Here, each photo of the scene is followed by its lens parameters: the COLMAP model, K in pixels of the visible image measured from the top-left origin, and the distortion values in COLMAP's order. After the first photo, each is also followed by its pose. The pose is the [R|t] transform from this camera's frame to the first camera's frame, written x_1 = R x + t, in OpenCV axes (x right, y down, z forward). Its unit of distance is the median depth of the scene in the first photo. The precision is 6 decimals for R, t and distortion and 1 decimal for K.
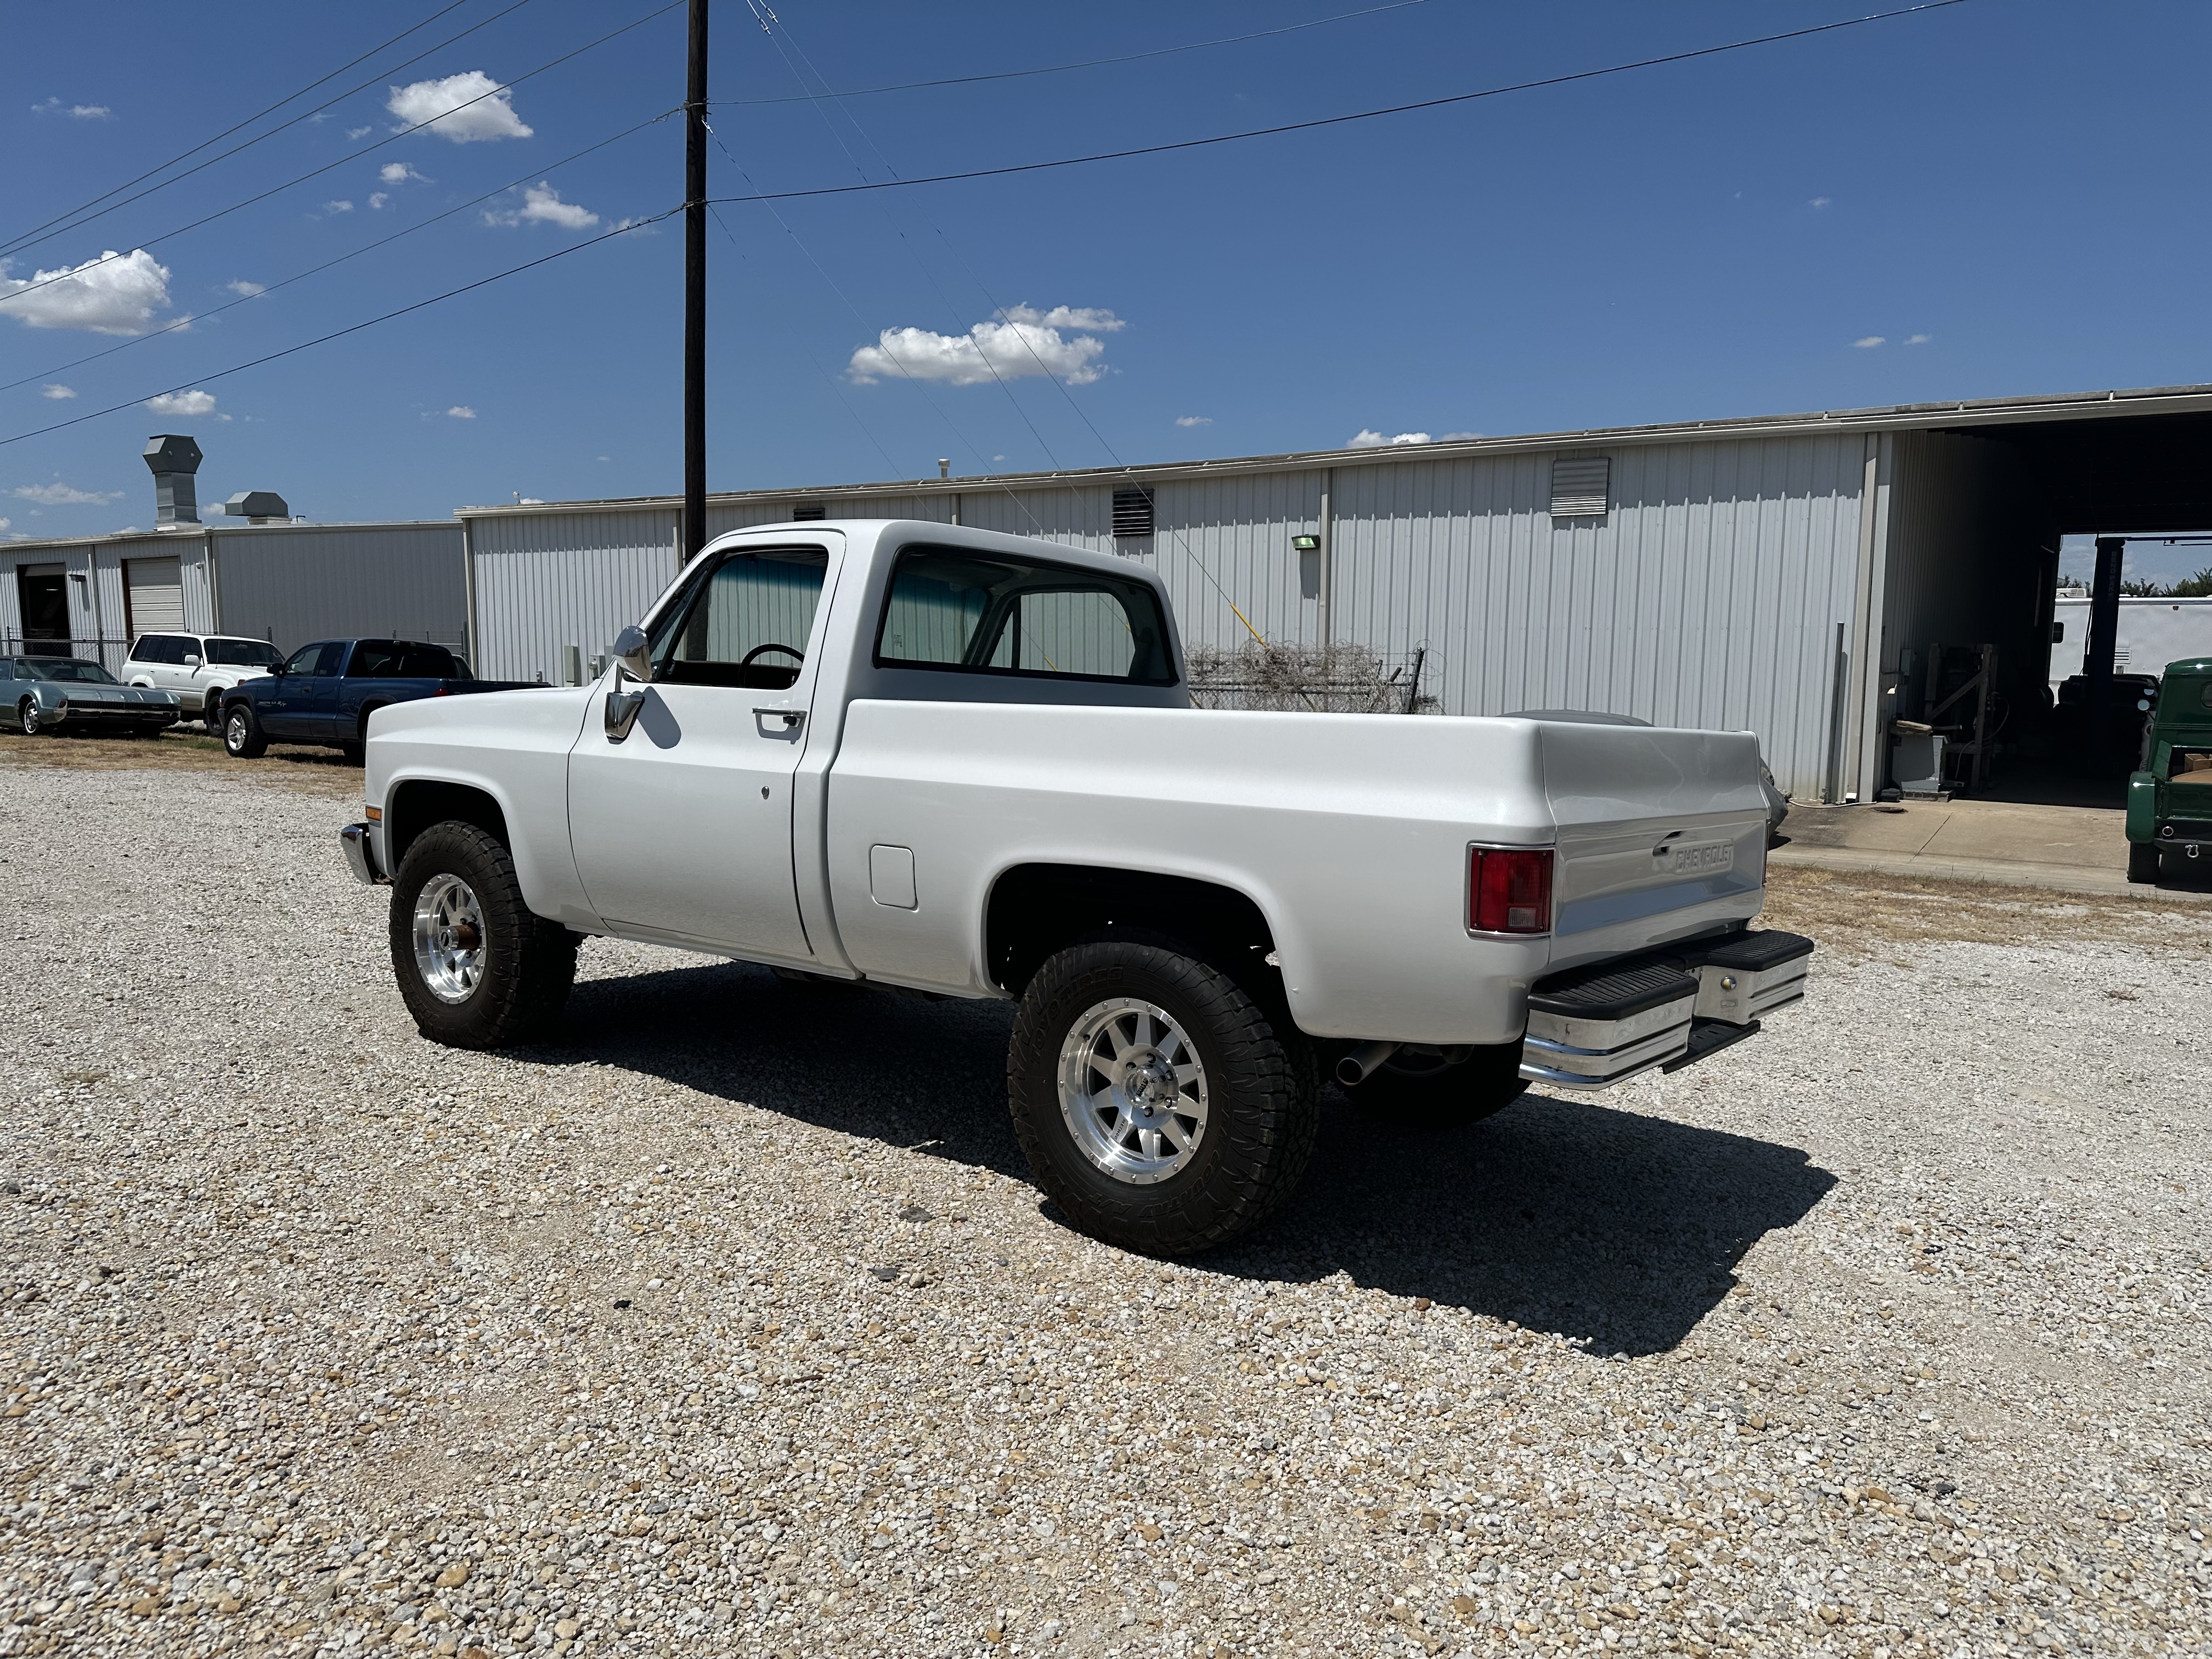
lens RADIAL K [[1505.4, 0, 1106.0], [0, 1505.4, 829.5], [0, 0, 1]] dist [0.051112, -0.083976]
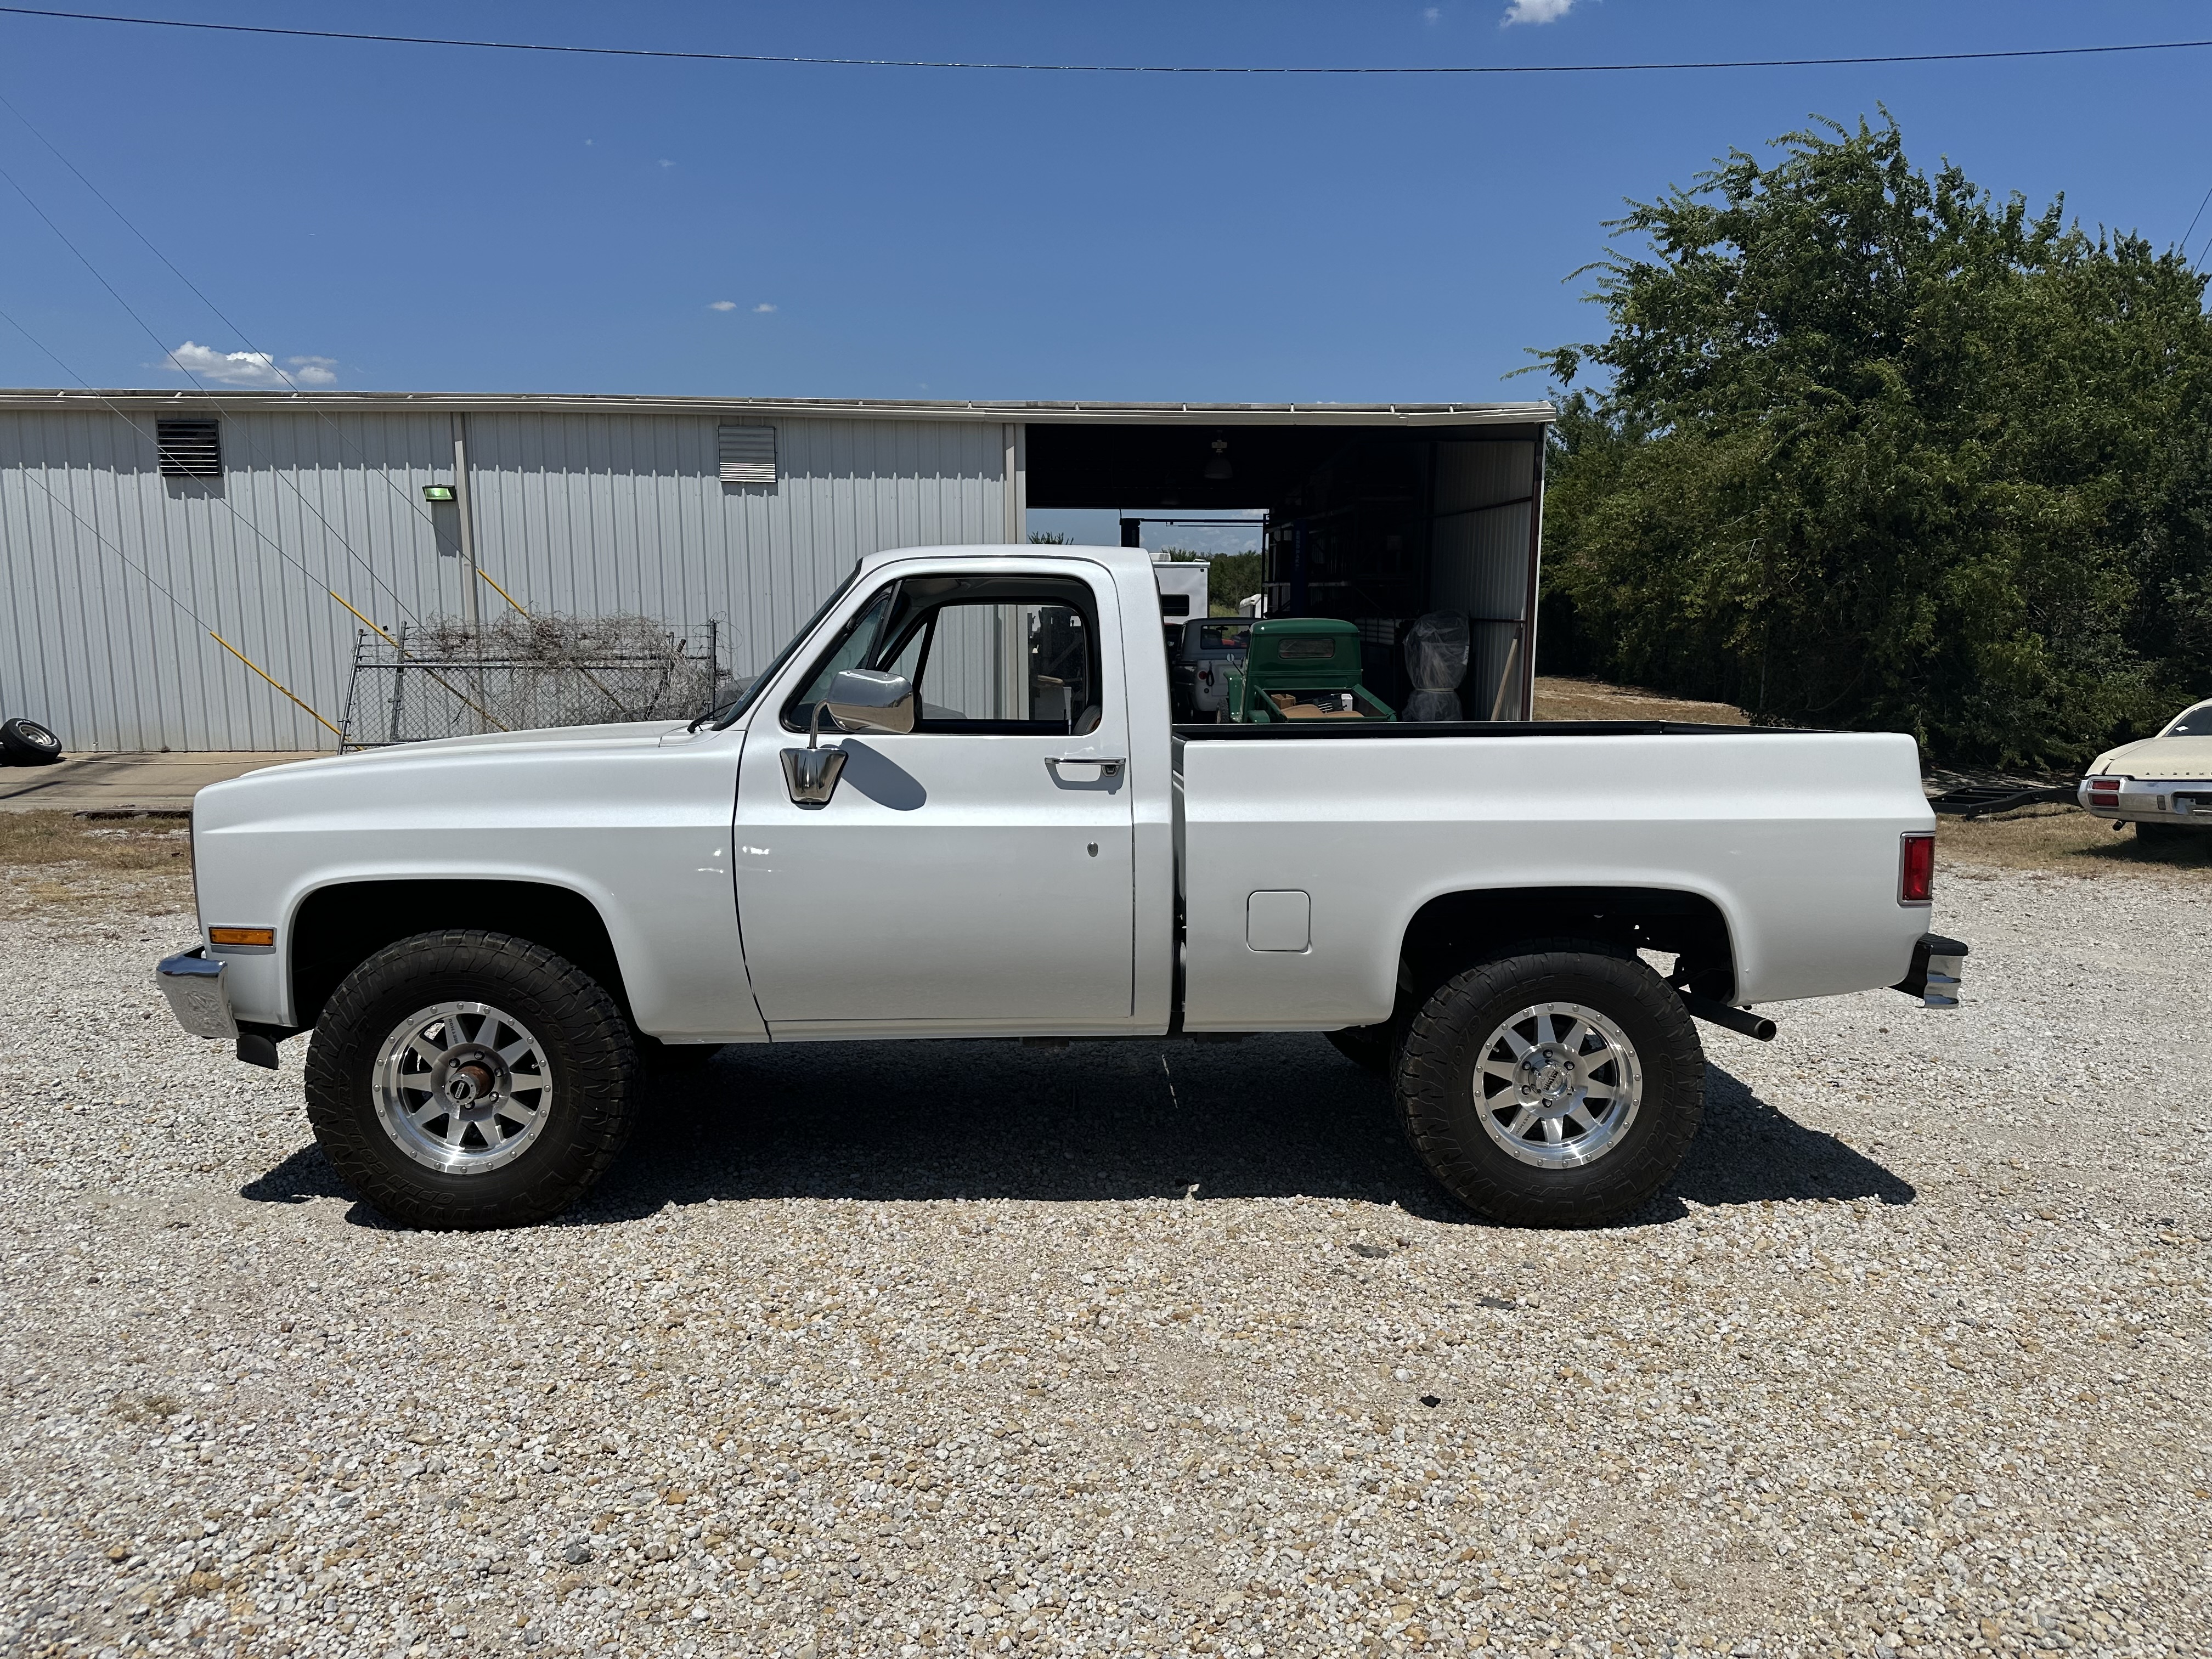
lens RADIAL K [[1505.4, 0, 1106.0], [0, 1505.4, 829.5], [0, 0, 1]] dist [0.051112, -0.083976]
pose [[0.784535, -0.095812, 0.612637, -0.306243], [0.075447, 0.995399, 0.059057, -0.035634], [-0.615477, -0.000110, 0.788155, 0.109838]]
